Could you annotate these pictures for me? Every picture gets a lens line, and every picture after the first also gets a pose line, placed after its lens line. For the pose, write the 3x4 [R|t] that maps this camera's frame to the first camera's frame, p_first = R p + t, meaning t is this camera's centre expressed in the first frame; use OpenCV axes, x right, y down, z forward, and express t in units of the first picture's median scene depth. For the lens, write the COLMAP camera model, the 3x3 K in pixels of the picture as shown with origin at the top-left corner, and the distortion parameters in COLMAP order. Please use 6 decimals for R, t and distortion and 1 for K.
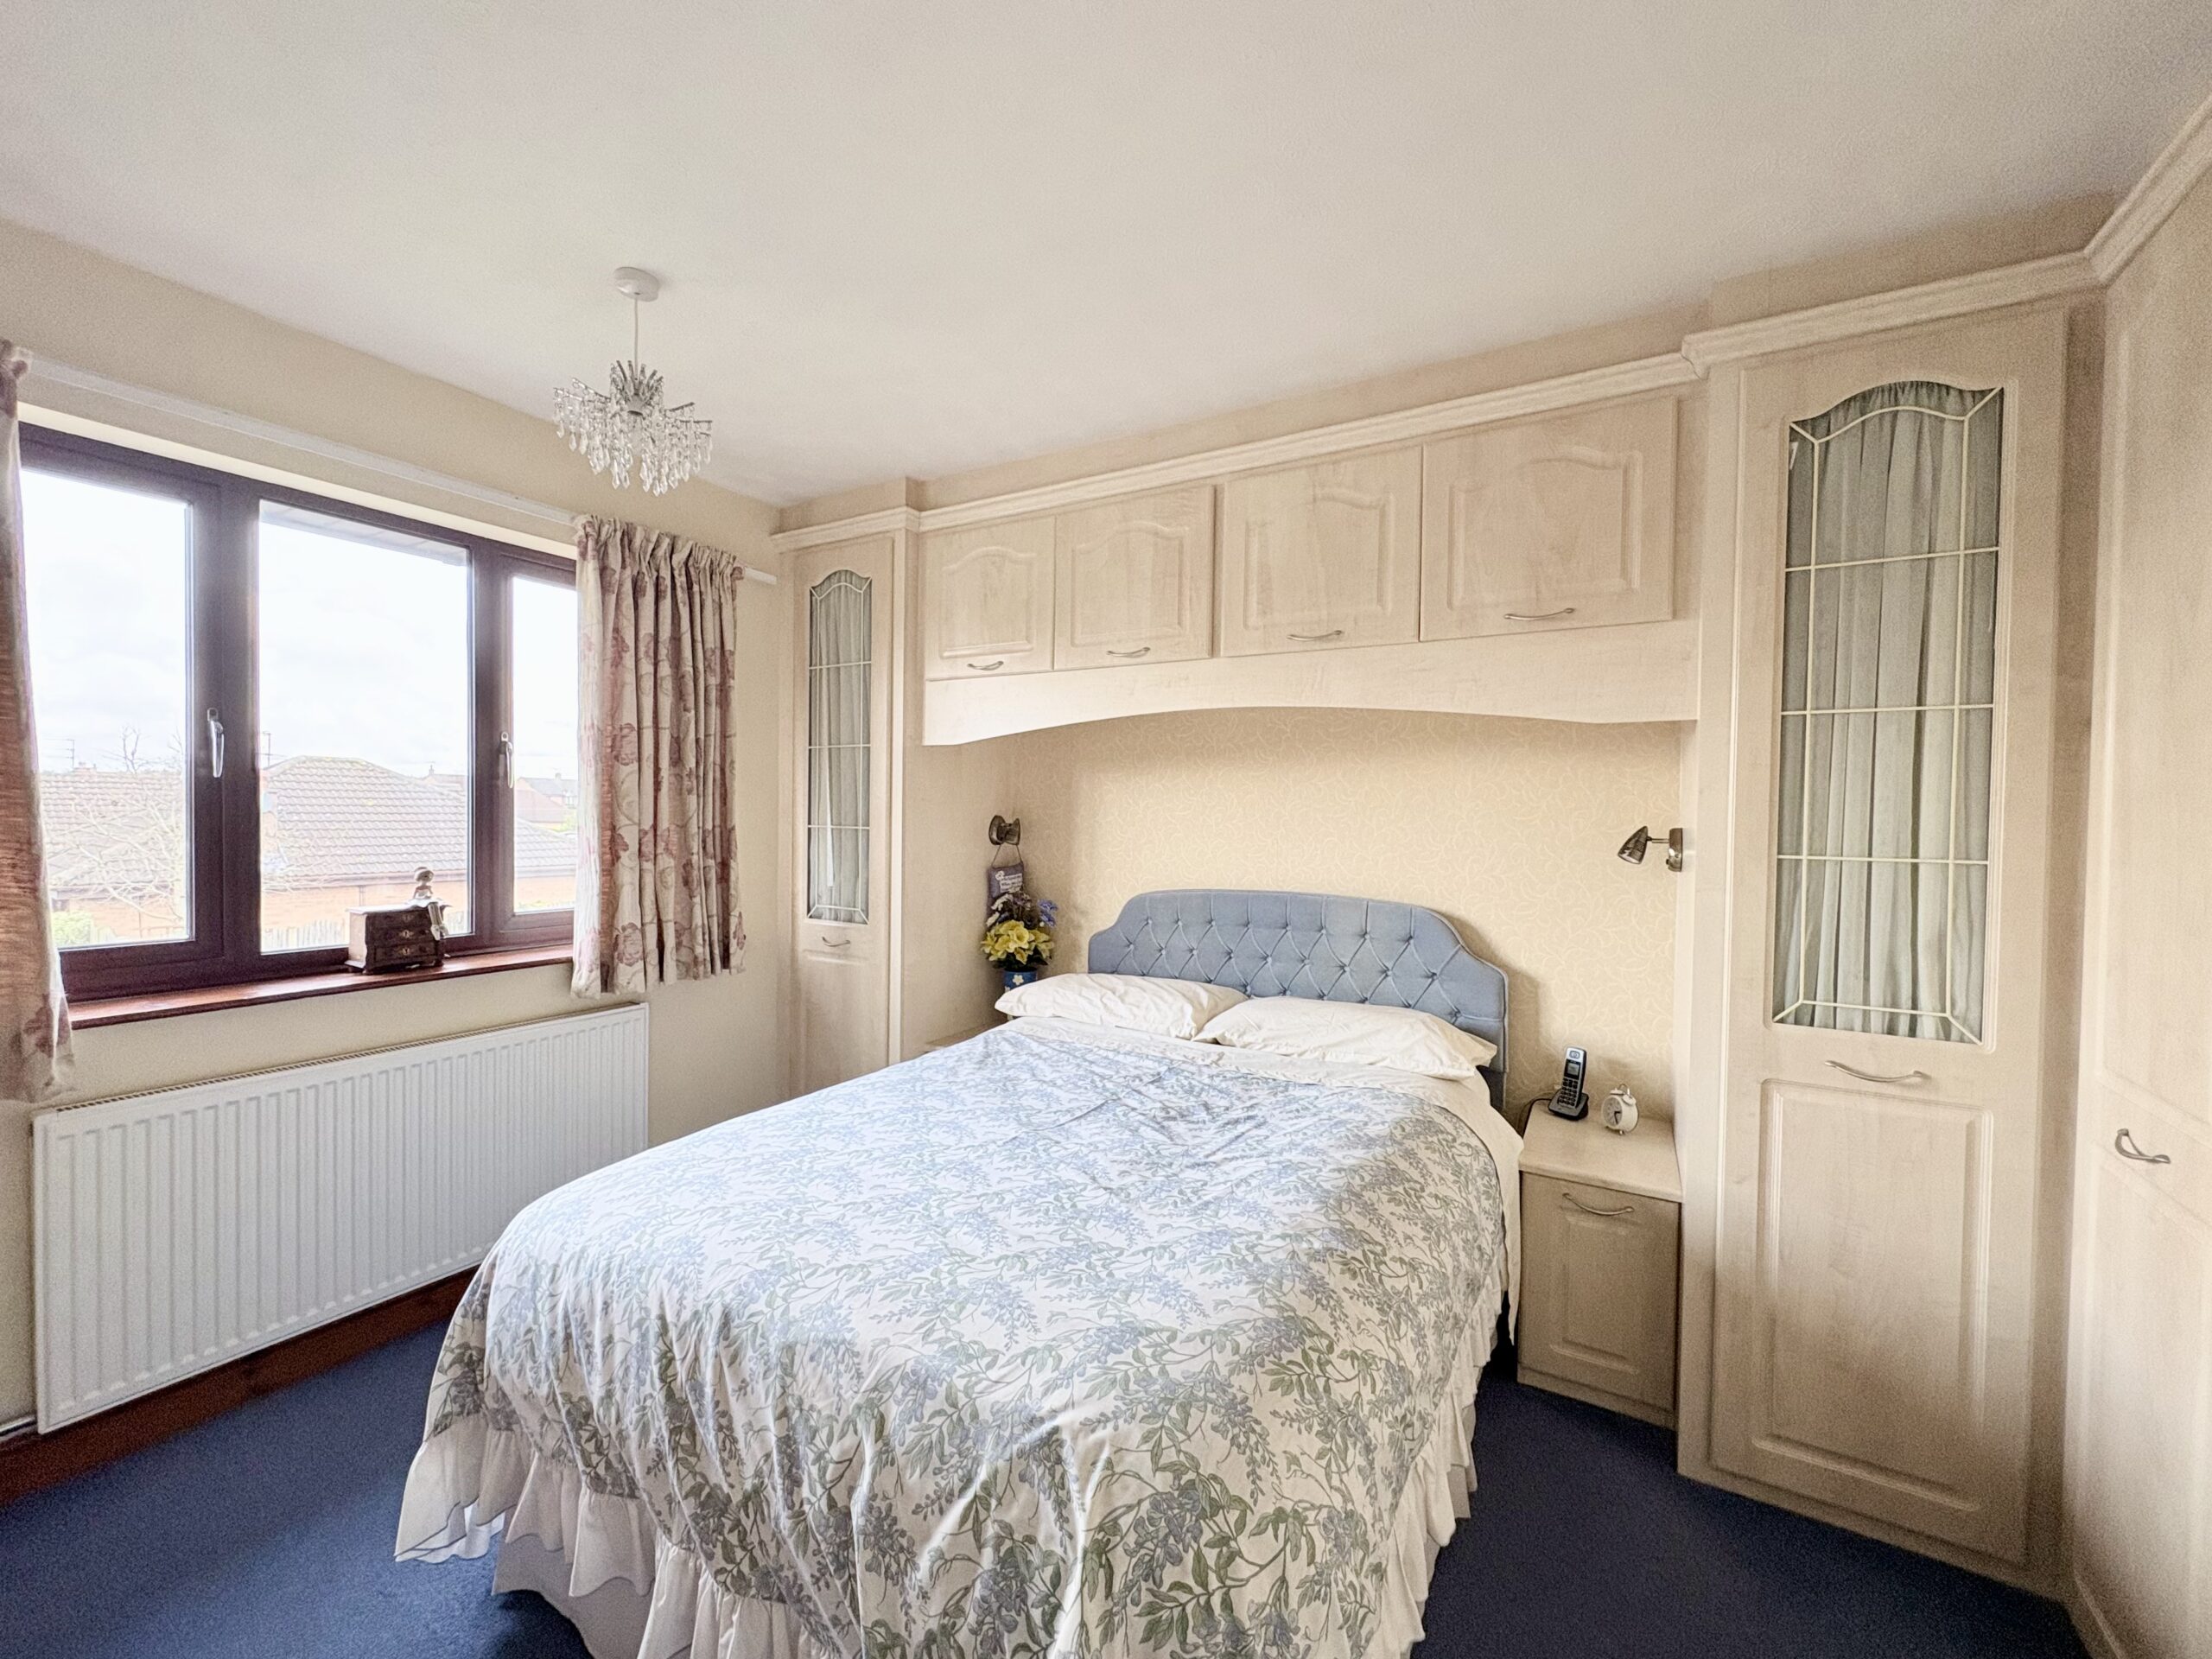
lens RADIAL K [[881.3, 0, 1104.8], [0, 881.3, 828.3], [0, 0, 1]] dist [-0.001008, 0.000078]
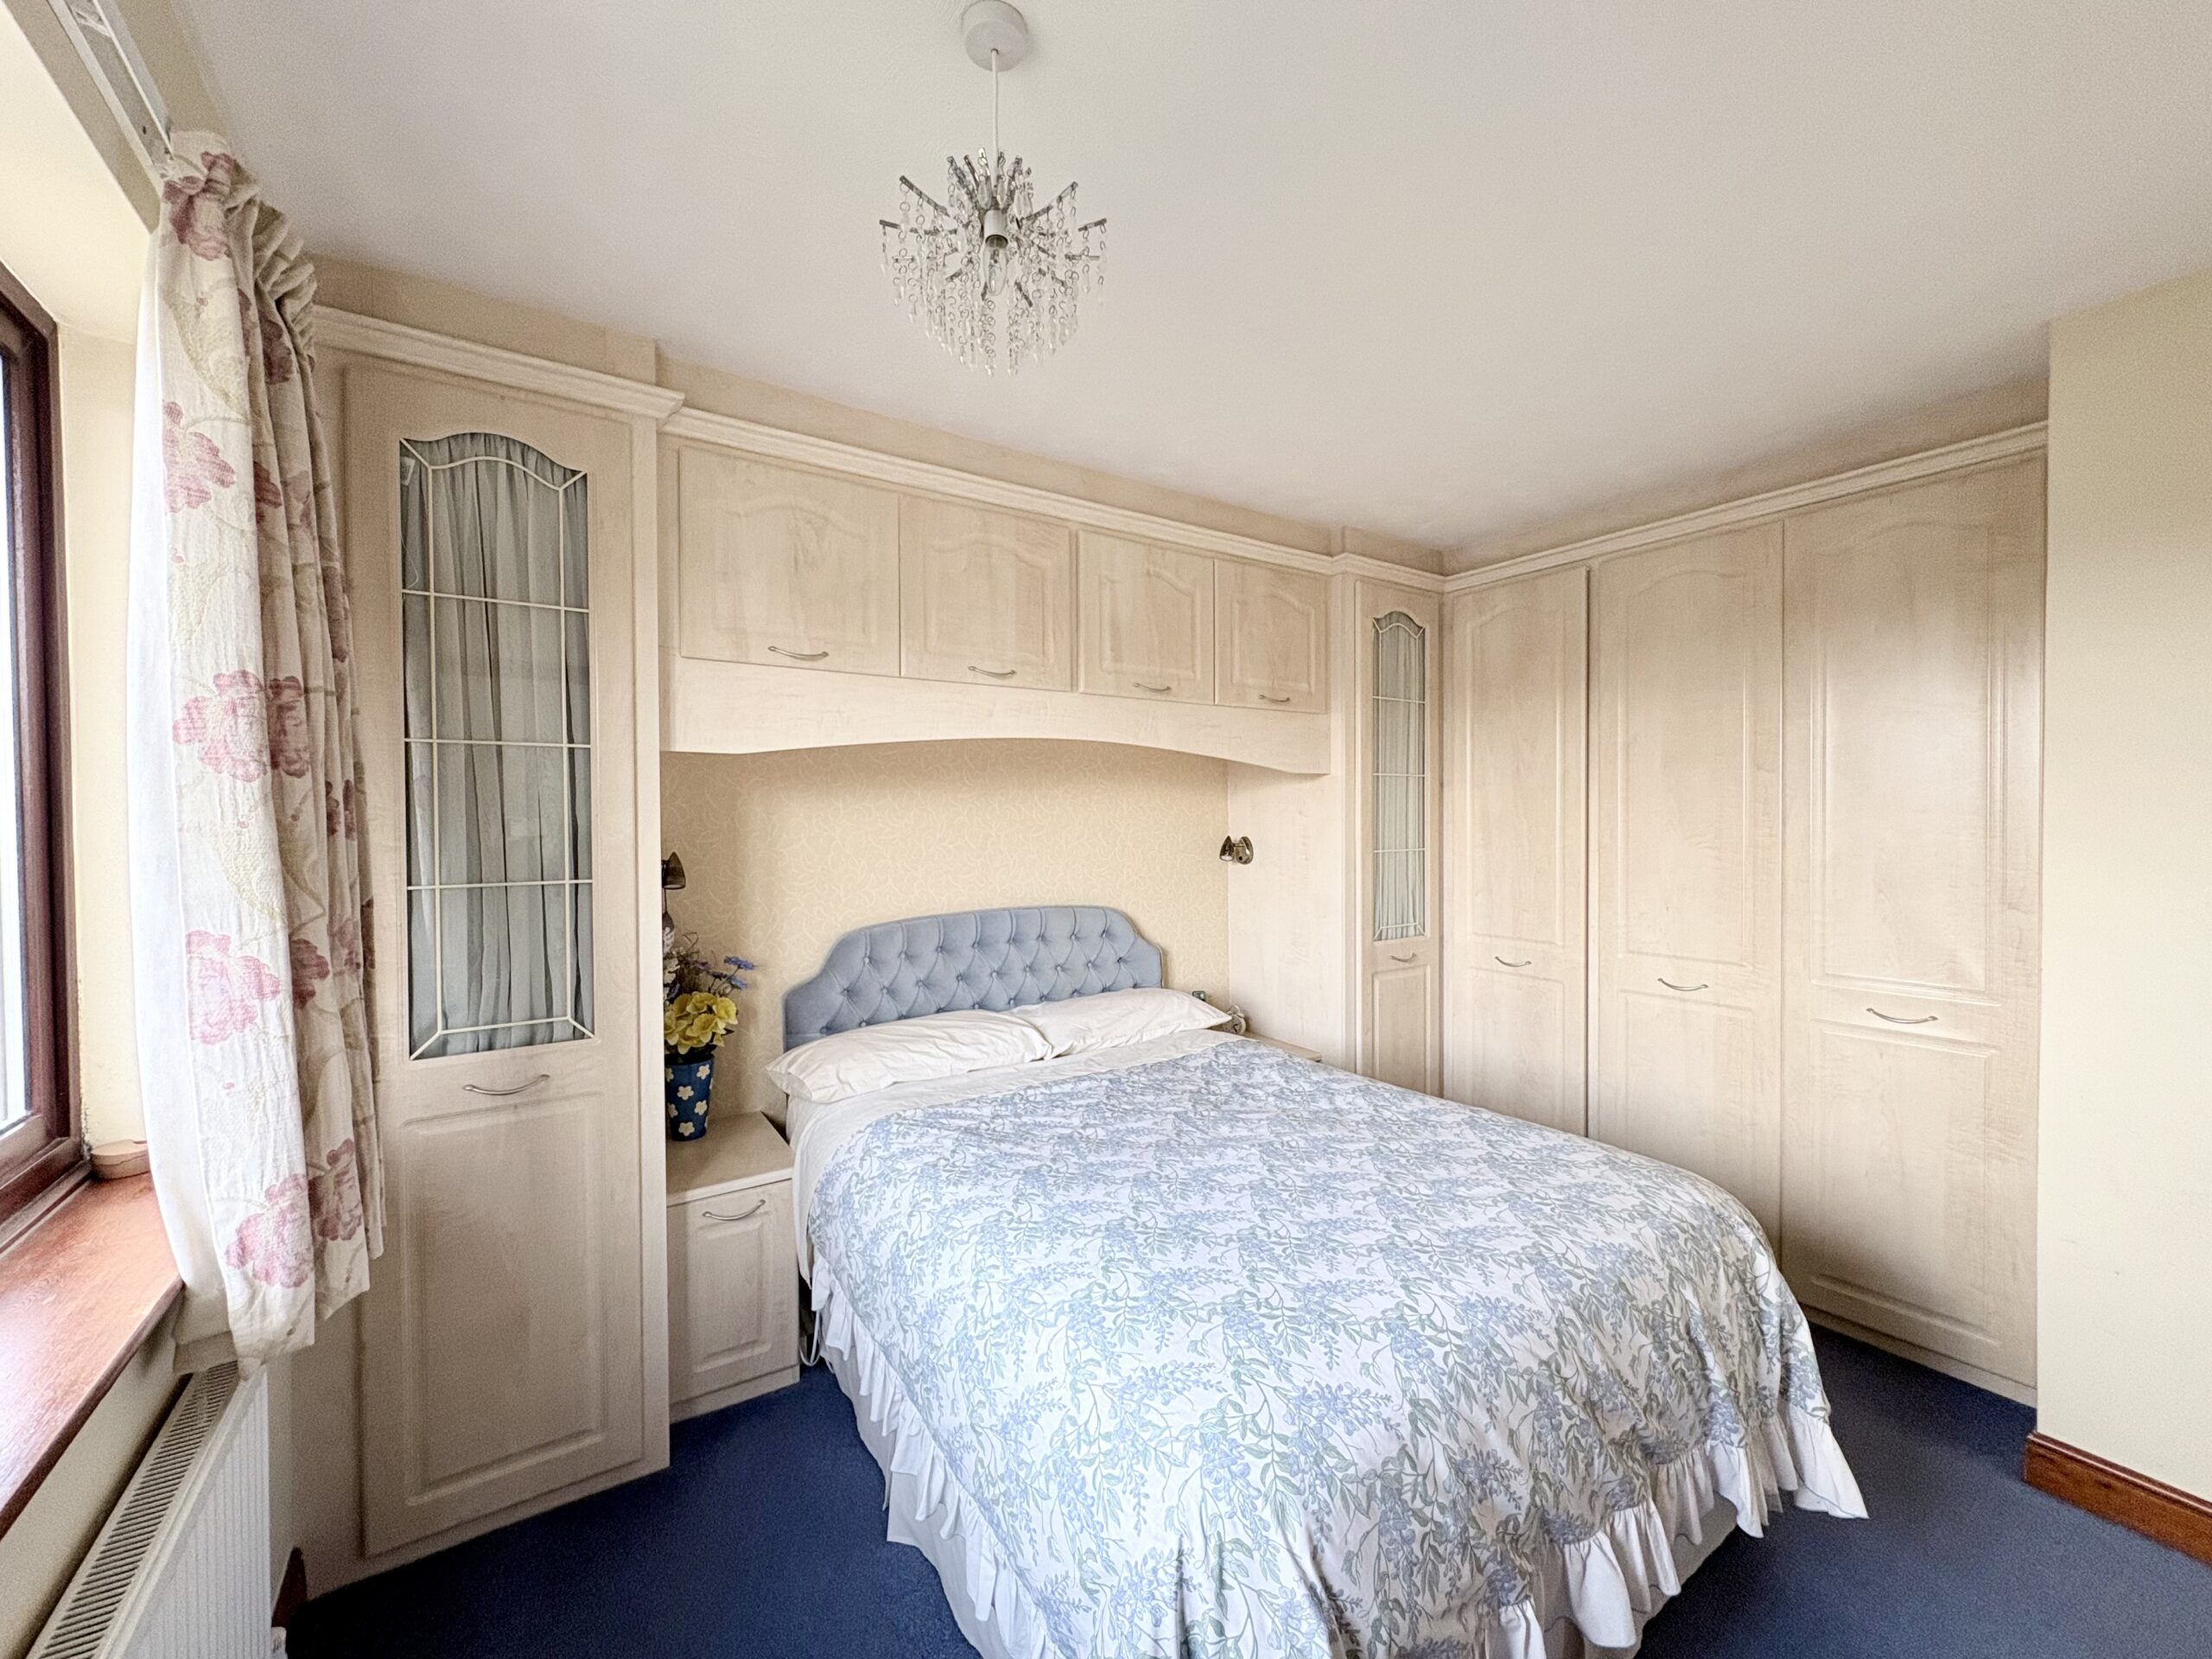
lens RADIAL K [[881.3, 0, 1100.1], [0, 881.3, 827.9], [0, 0, 1]] dist [-0.001008, 0.000078]
pose [[0.435310, -0.027248, 0.899868, -0.876517], [0.028973, 0.999448, 0.016248, -0.048914], [-0.899814, 0.018999, 0.435859, 0.542931]]
